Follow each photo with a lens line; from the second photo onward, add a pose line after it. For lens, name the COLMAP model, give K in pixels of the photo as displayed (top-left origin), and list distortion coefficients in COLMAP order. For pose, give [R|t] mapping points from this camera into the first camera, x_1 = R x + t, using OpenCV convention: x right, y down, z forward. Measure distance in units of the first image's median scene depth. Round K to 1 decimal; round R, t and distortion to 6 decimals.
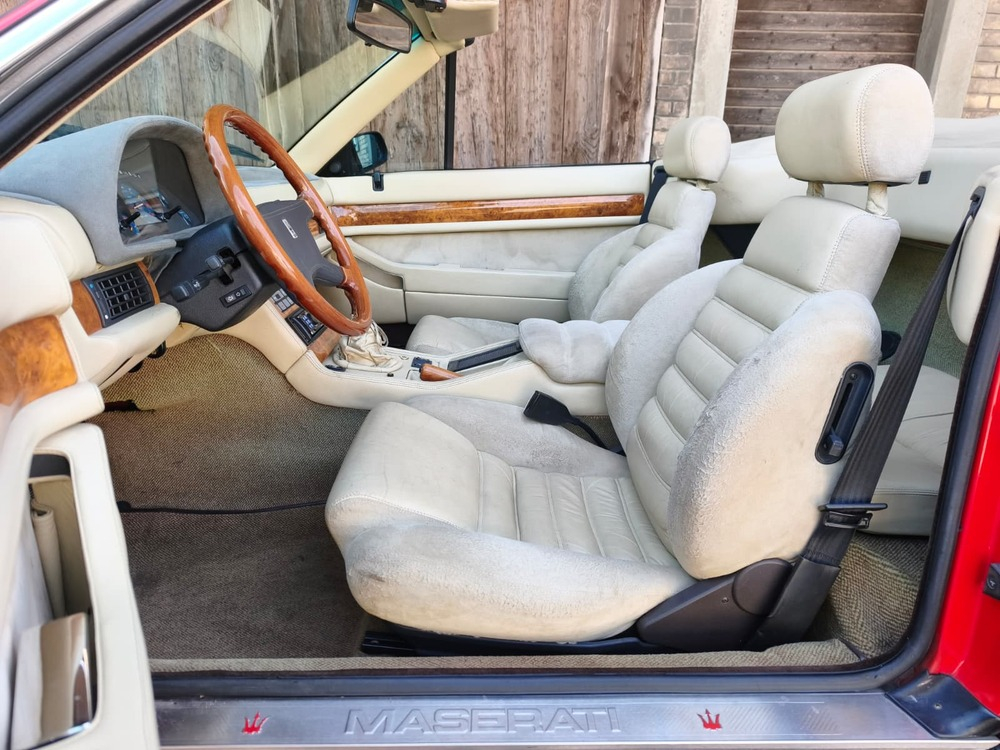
lens RADIAL K [[665.7, 0, 491.4], [0, 665.7, 373.0], [0, 0, 1]] dist [0.028239, -0.031575]
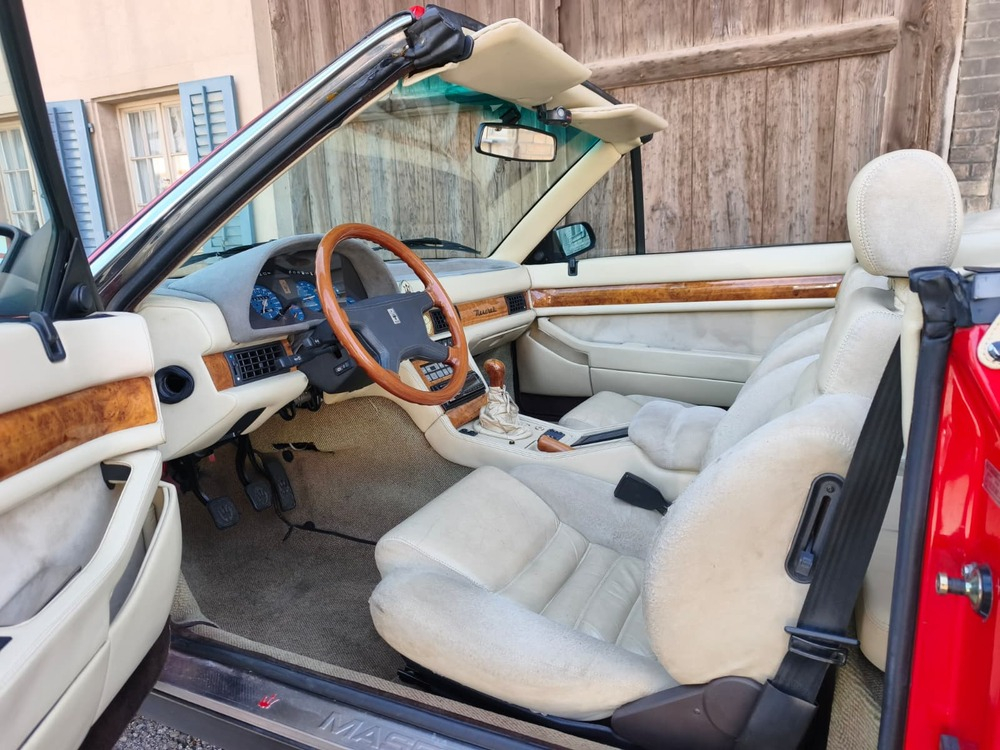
lens RADIAL K [[665.7, 0, 504.5], [0, 665.7, 378.3], [0, 0, 1]] dist [0.028239, -0.031575]
pose [[0.897358, 0.054321, -0.437947, 0.210729], [-0.096421, 0.992552, -0.074457, -0.013342], [0.430641, 0.109042, 0.895912, -0.006709]]
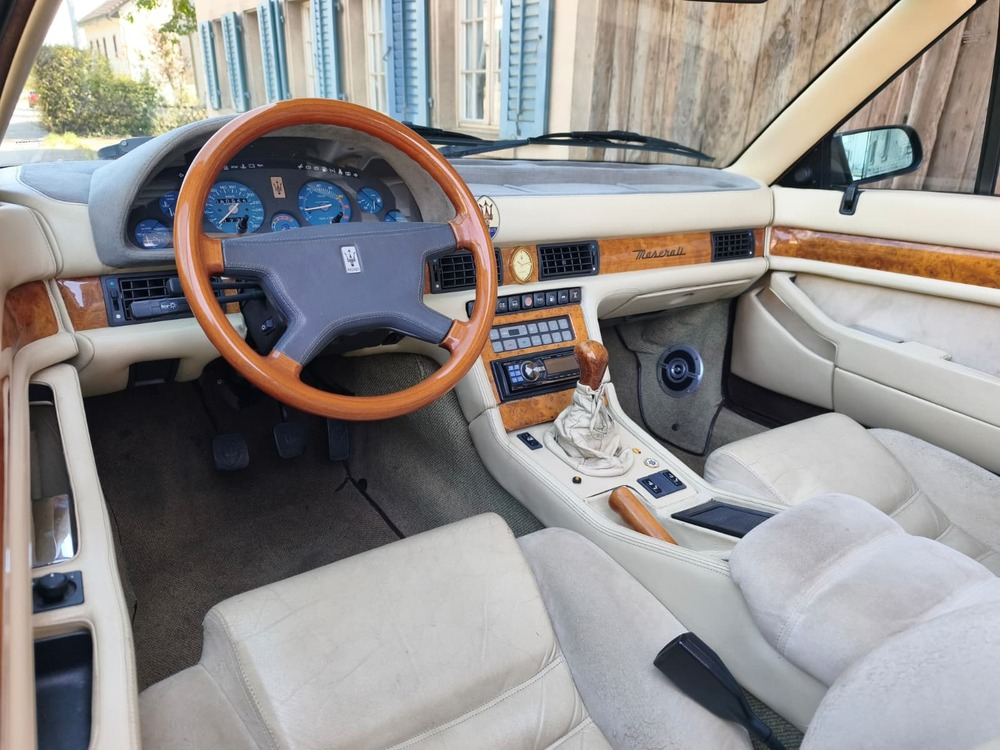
lens RADIAL K [[665.7, 0, 502.2], [0, 665.7, 371.4], [0, 0, 1]] dist [0.028239, -0.031575]
pose [[0.541453, 0.314403, -0.779730, 0.209218], [-0.294150, 0.939670, 0.174633, -0.136461], [0.787594, 0.134802, 0.601269, 0.337575]]
